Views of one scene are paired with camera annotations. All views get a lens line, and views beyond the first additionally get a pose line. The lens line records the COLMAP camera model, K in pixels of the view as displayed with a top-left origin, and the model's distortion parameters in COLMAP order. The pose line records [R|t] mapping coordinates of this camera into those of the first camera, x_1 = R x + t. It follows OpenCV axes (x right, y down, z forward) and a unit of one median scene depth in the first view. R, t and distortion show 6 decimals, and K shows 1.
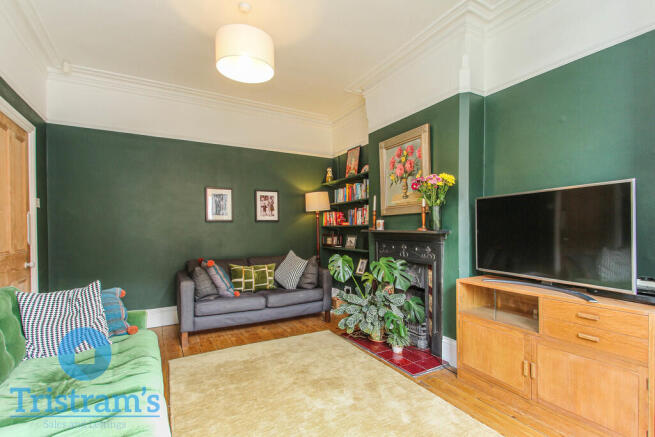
lens RADIAL K [[300.7, 0, 337.2], [0, 300.7, 224.0], [0, 0, 1]] dist [0.024135, -0.001185]
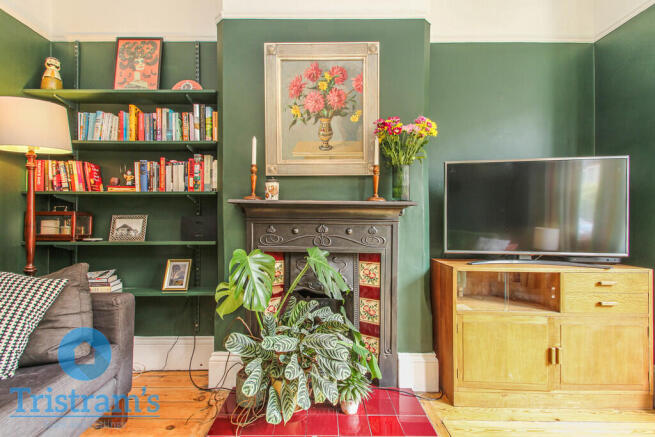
lens RADIAL K [[308.5, 0, 327.4], [0, 308.5, 212.4], [0, 0, 1]] dist [0.018542, -0.000651]
pose [[0.521944, 0.024249, 0.852635, -0.281648], [-0.017791, 0.999688, -0.017540, 0.048744], [-0.852794, -0.006015, 0.522212, 0.613461]]
